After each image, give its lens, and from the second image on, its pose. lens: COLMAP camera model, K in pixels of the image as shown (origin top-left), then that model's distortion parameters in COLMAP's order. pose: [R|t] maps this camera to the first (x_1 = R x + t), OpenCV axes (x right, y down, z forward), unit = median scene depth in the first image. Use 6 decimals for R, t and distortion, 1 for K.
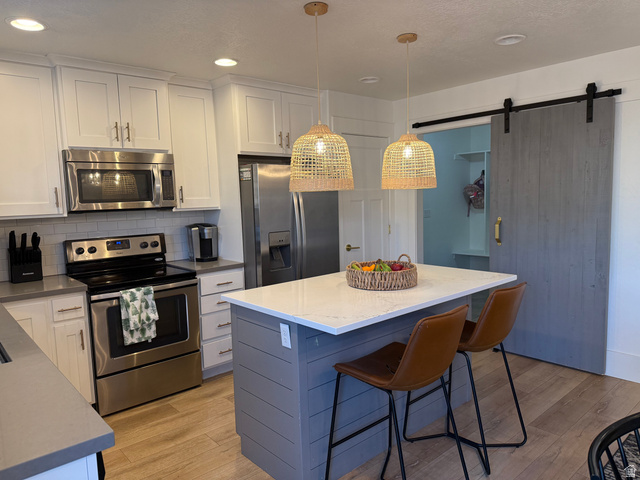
lens RADIAL K [[447.7, 0, 320.0], [0, 447.7, 240.0], [0, 0, 1]] dist [0.000172, -0.000503]
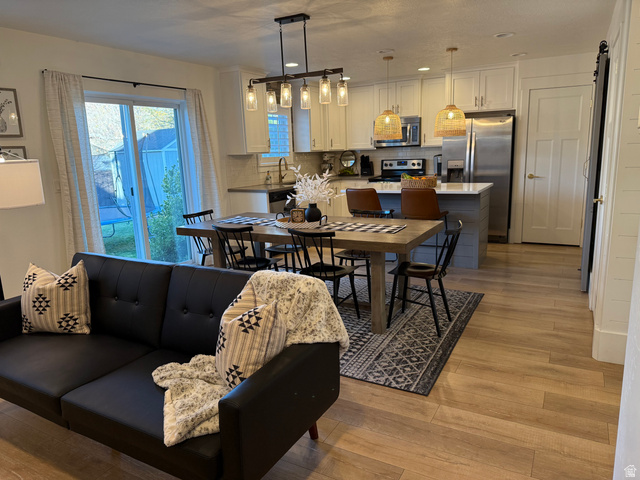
lens RADIAL K [[447.7, 0, 320.0], [0, 447.7, 240.0], [0, 0, 1]] dist [0.000172, -0.000503]
pose [[0.335286, 0.202757, -0.920040, 1.387226], [-0.062244, 0.979201, 0.193111, -0.018350], [0.940058, -0.007480, 0.340933, -0.069132]]
